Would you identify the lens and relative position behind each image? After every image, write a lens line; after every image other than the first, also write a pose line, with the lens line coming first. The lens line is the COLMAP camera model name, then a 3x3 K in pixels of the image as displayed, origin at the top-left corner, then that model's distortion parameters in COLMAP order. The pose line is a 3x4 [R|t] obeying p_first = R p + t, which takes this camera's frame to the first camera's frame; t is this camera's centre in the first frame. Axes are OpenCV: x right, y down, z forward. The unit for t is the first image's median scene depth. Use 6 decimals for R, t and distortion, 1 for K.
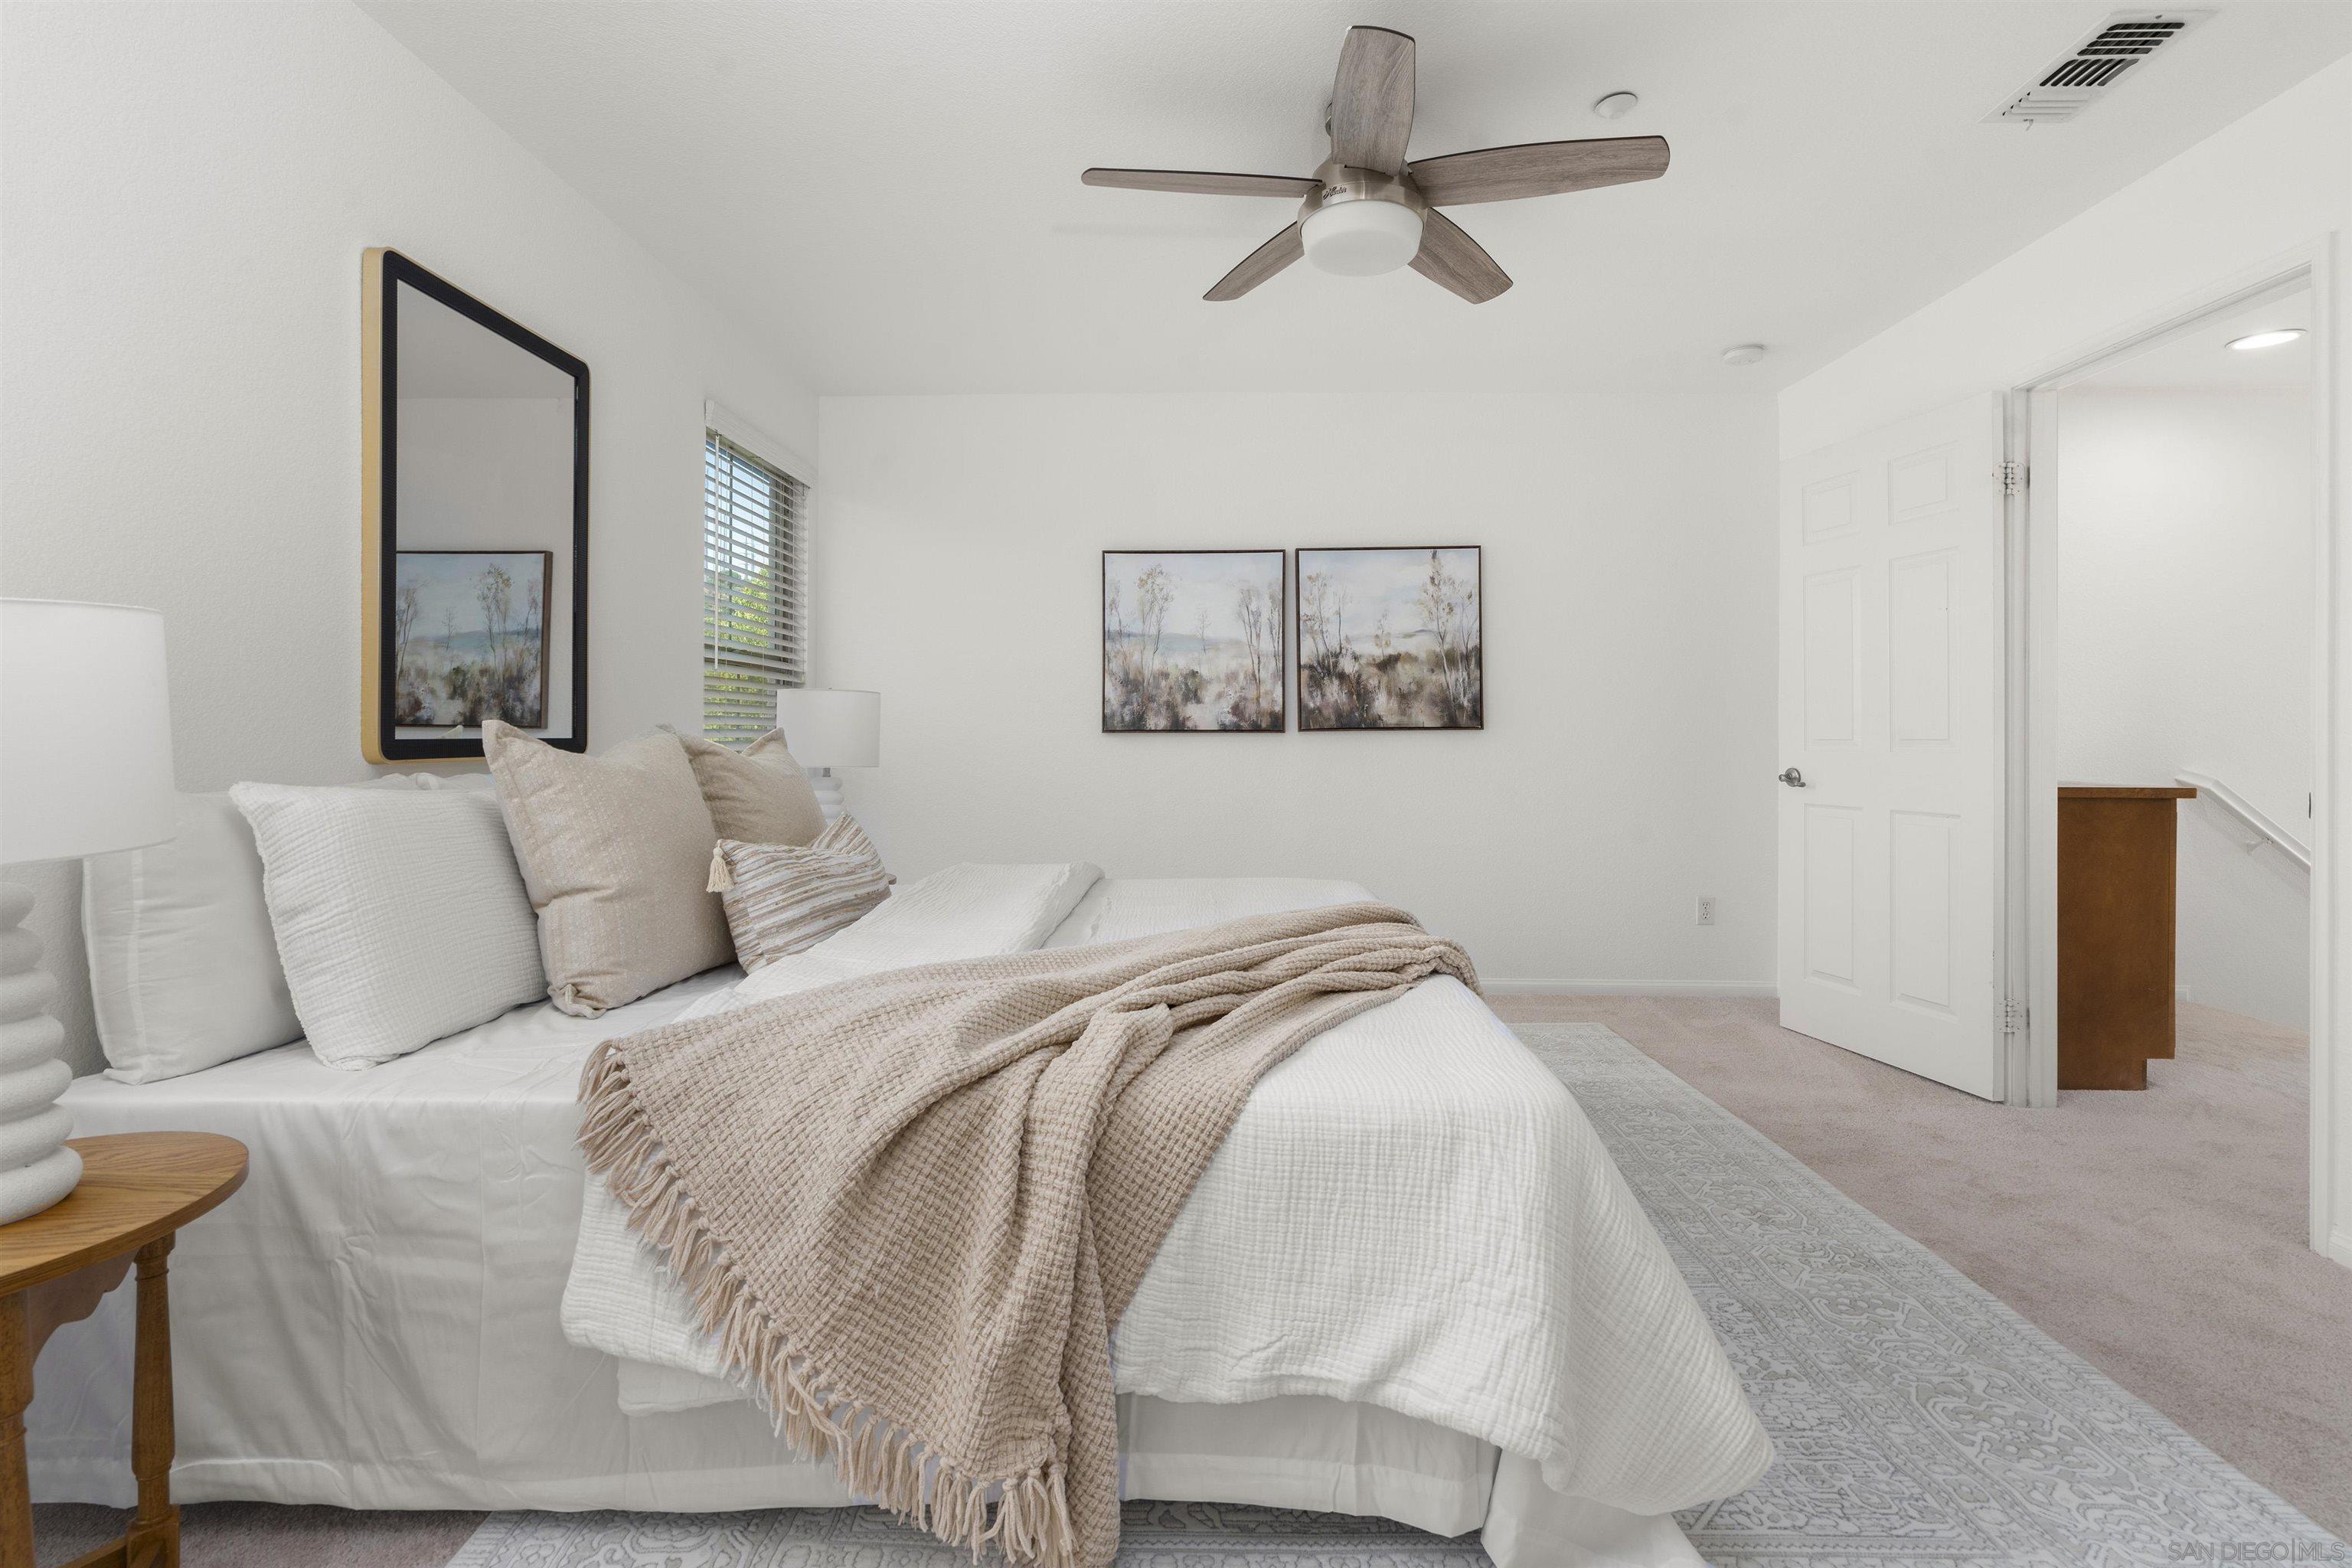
lens RADIAL K [[1057.8, 0, 1161.3], [0, 1057.8, 746.8], [0, 0, 1]] dist [-0.012322, 0.005269]
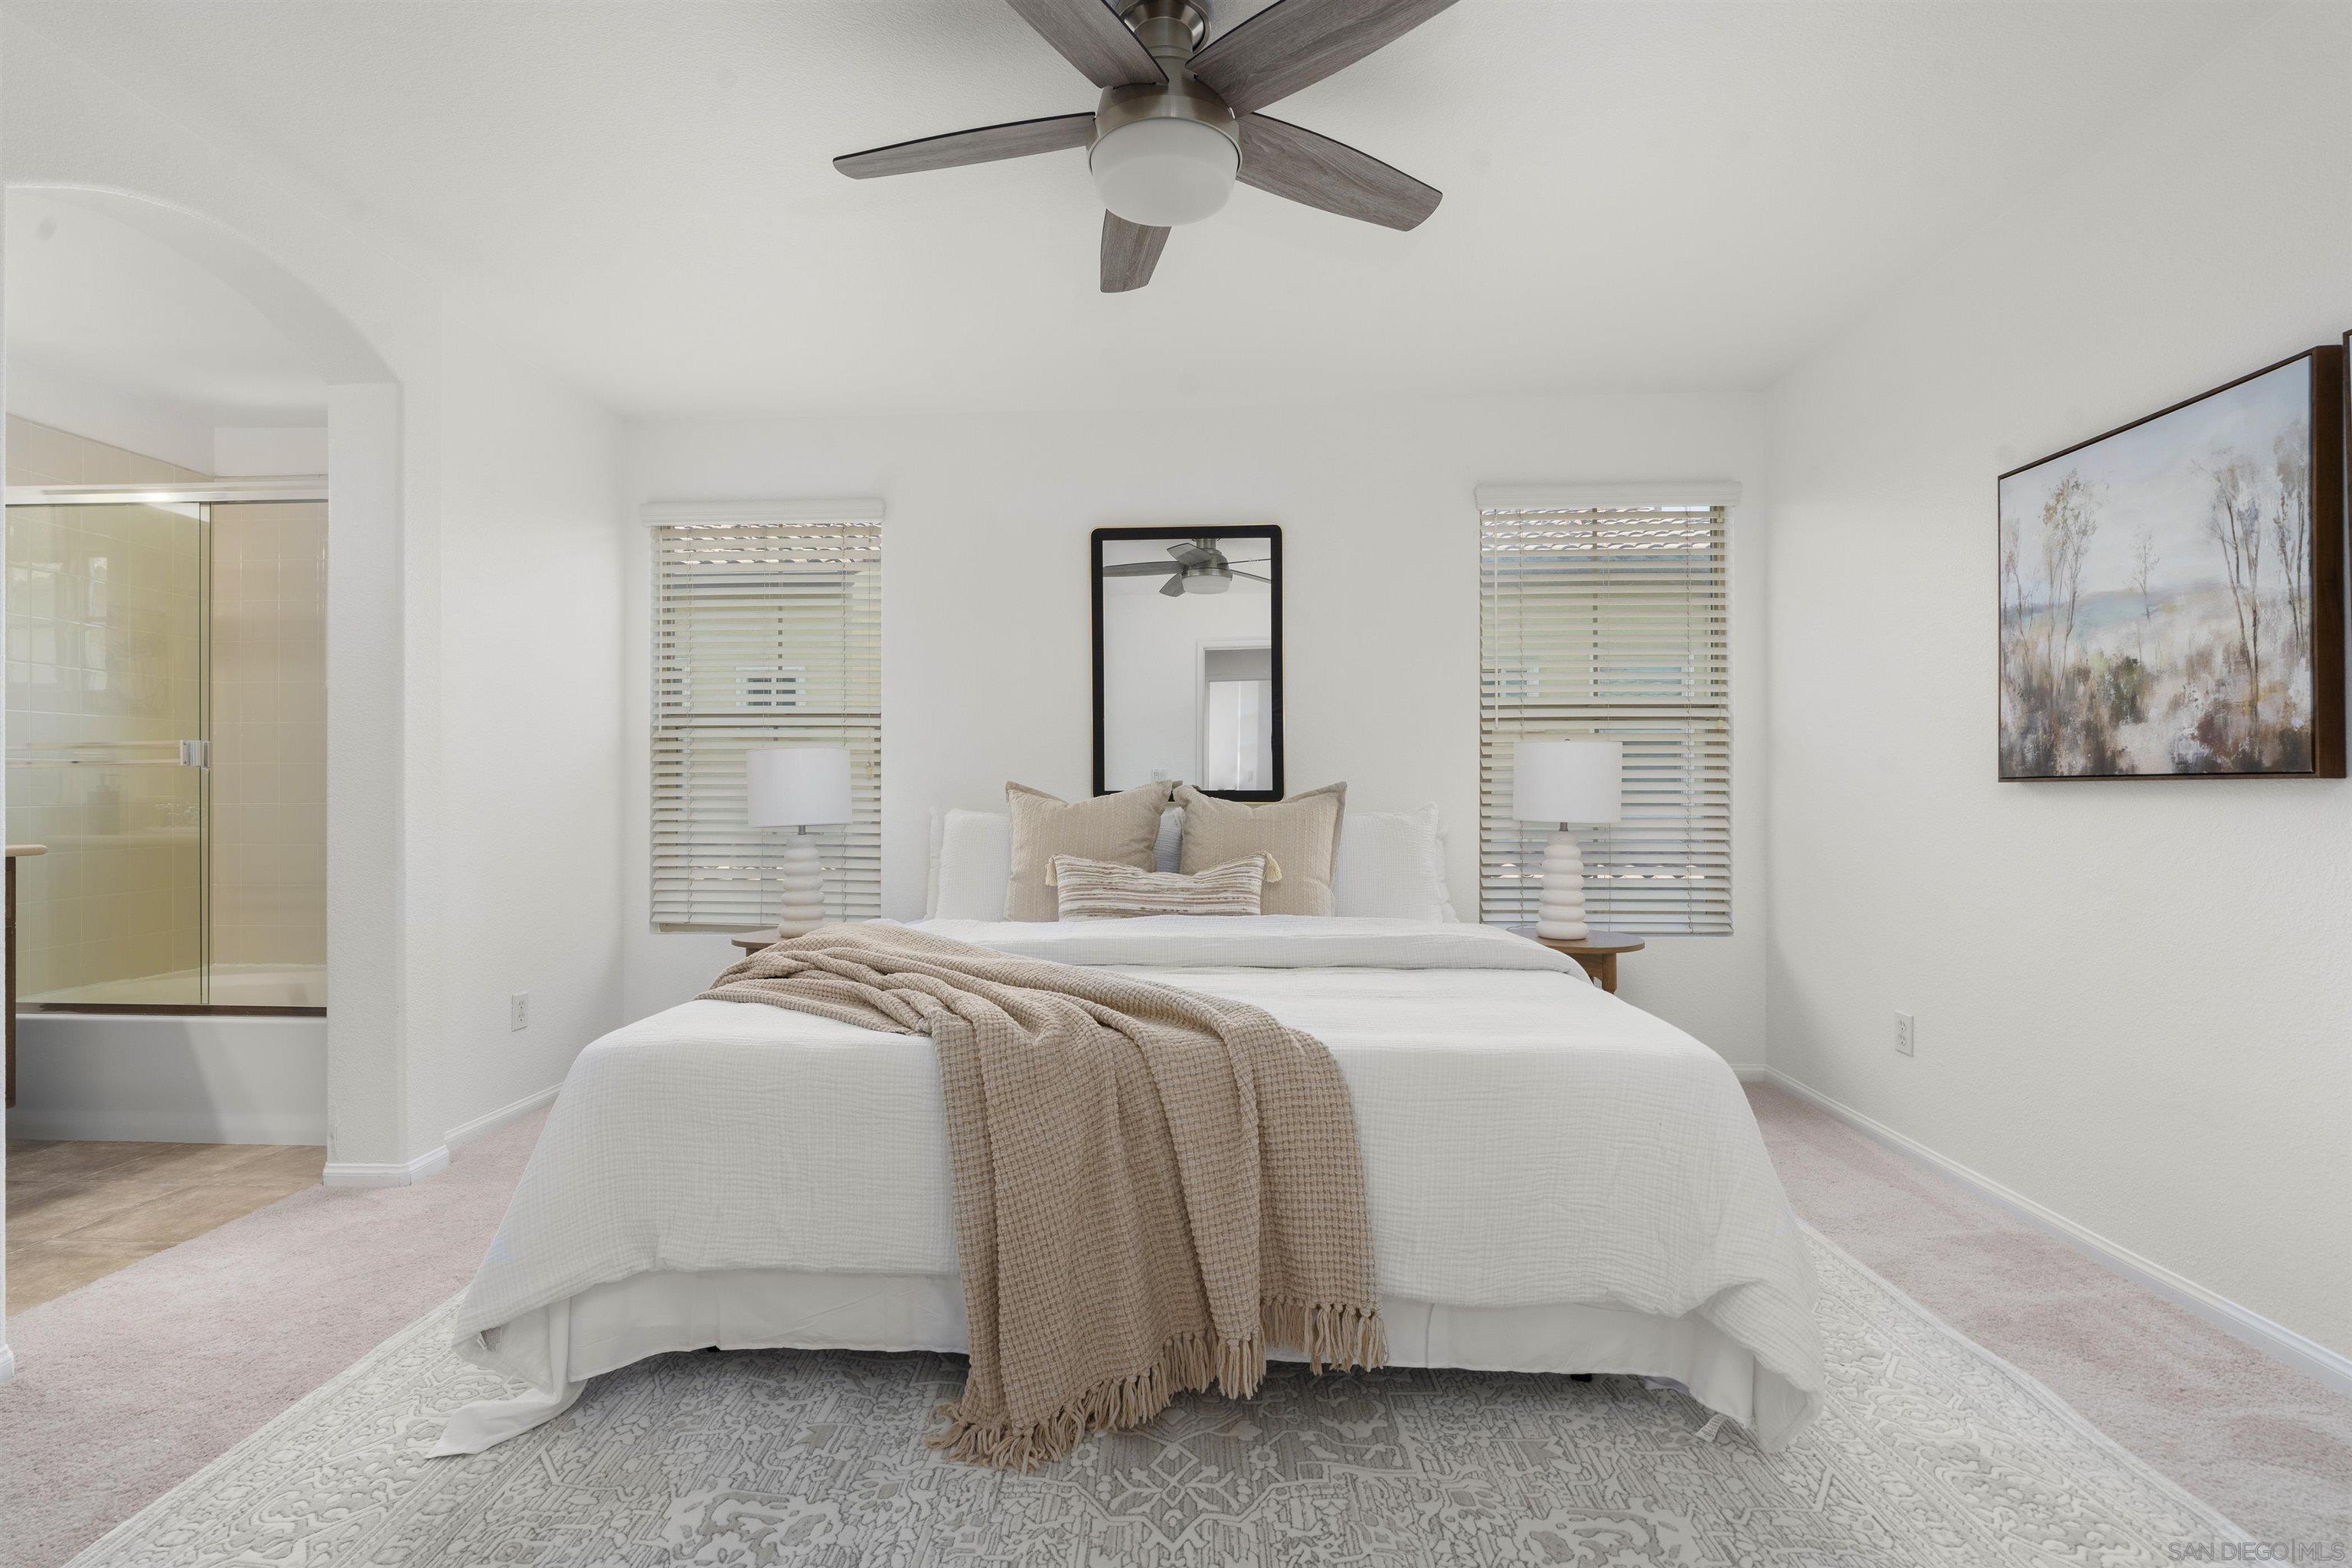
lens RADIAL K [[1057.8, 0, 1165.0], [0, 1057.8, 787.1], [0, 0, 1]] dist [-0.012322, 0.005269]
pose [[-0.002929, -0.007120, -0.999970, 0.537614], [-0.009110, 0.999933, -0.007093, -0.002255], [0.999954, 0.009089, -0.002993, 0.537395]]
